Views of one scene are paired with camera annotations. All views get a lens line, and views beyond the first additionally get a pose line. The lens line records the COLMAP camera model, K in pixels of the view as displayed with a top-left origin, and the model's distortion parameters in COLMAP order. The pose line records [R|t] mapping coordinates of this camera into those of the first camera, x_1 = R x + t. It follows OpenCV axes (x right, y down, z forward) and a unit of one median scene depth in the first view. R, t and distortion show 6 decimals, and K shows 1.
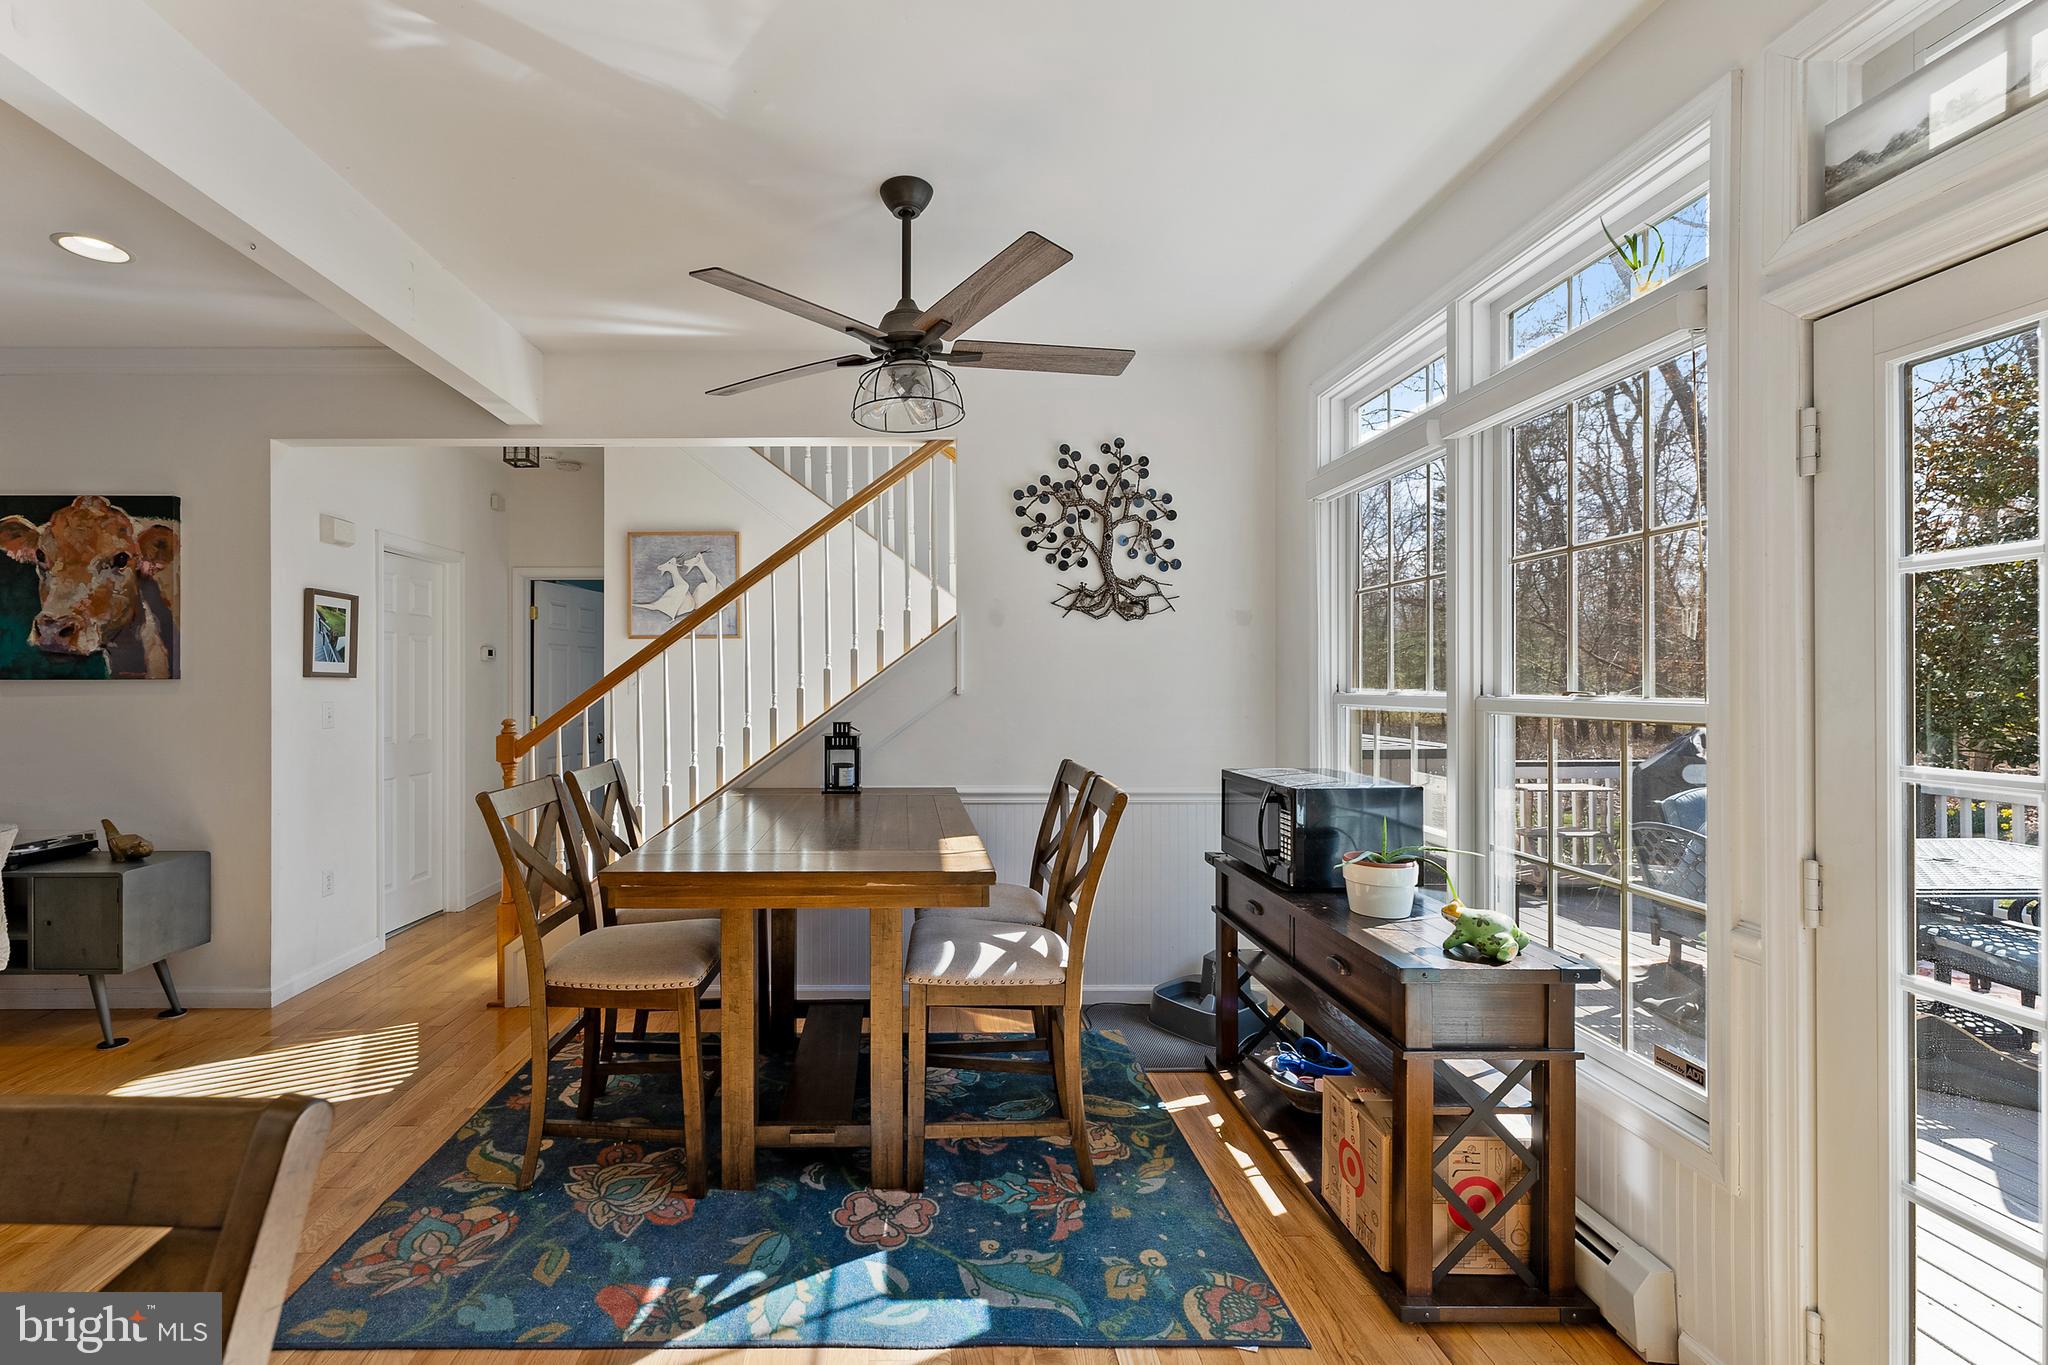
lens RADIAL K [[881.7, 0, 913.0], [0, 881.7, 676.3], [0, 0, 1]] dist [-0.000620, 0.000467]
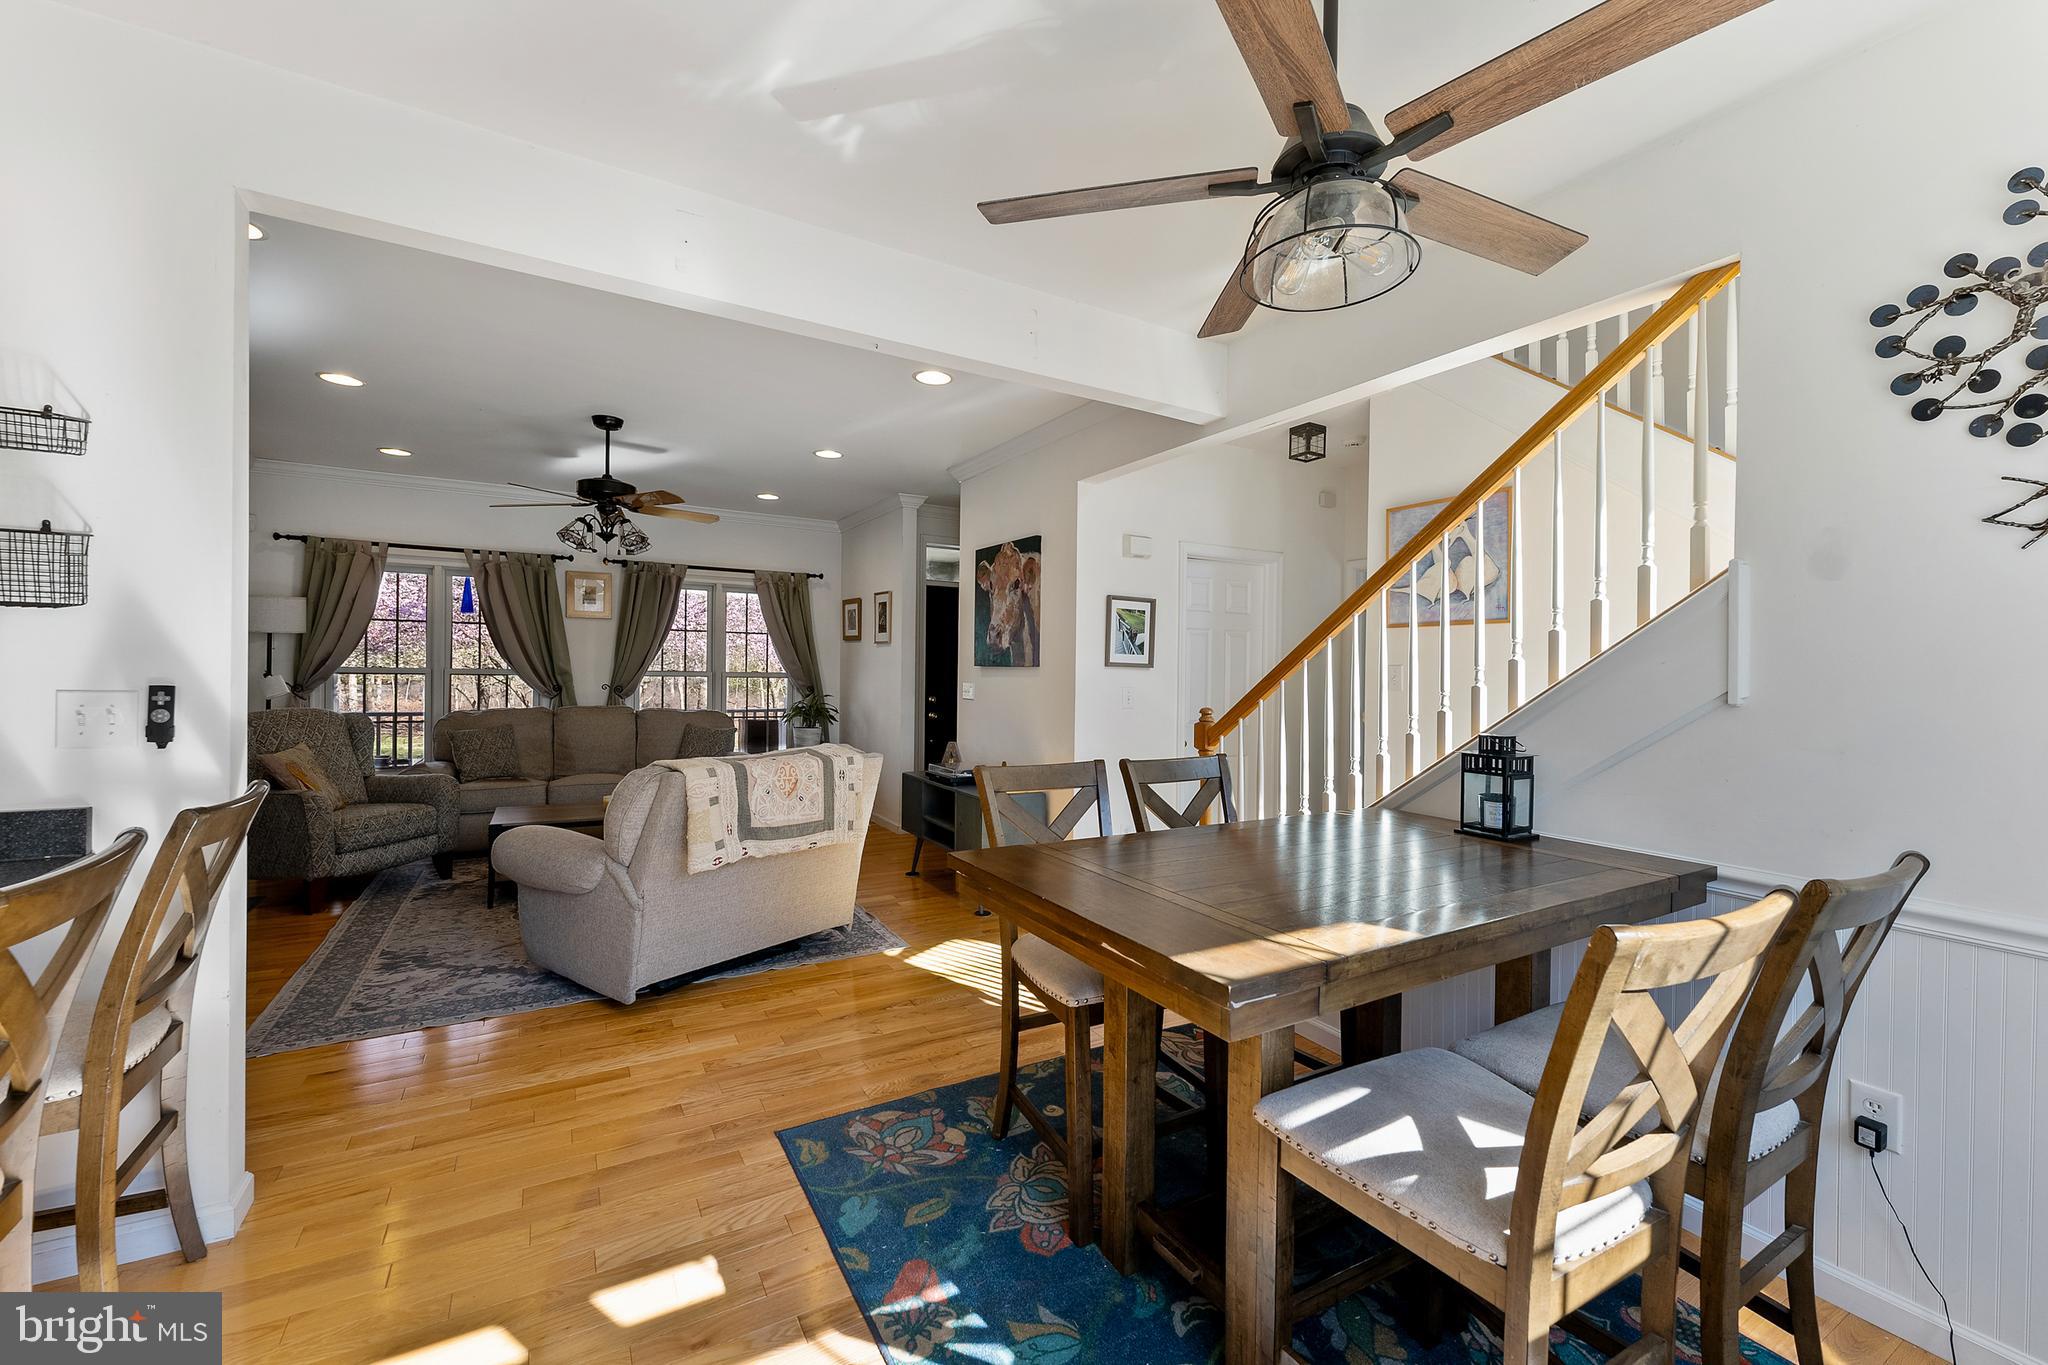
lens RADIAL K [[828.6, 0, 1023.3], [0, 828.6, 670.5], [0, 0, 1]] dist [0.000122, -0.000066]
pose [[0.494074, 0.011911, -0.869338, 0.291006], [-0.016425, 0.999856, 0.004365, 0.003711], [0.869265, 0.012122, 0.494198, 0.337671]]
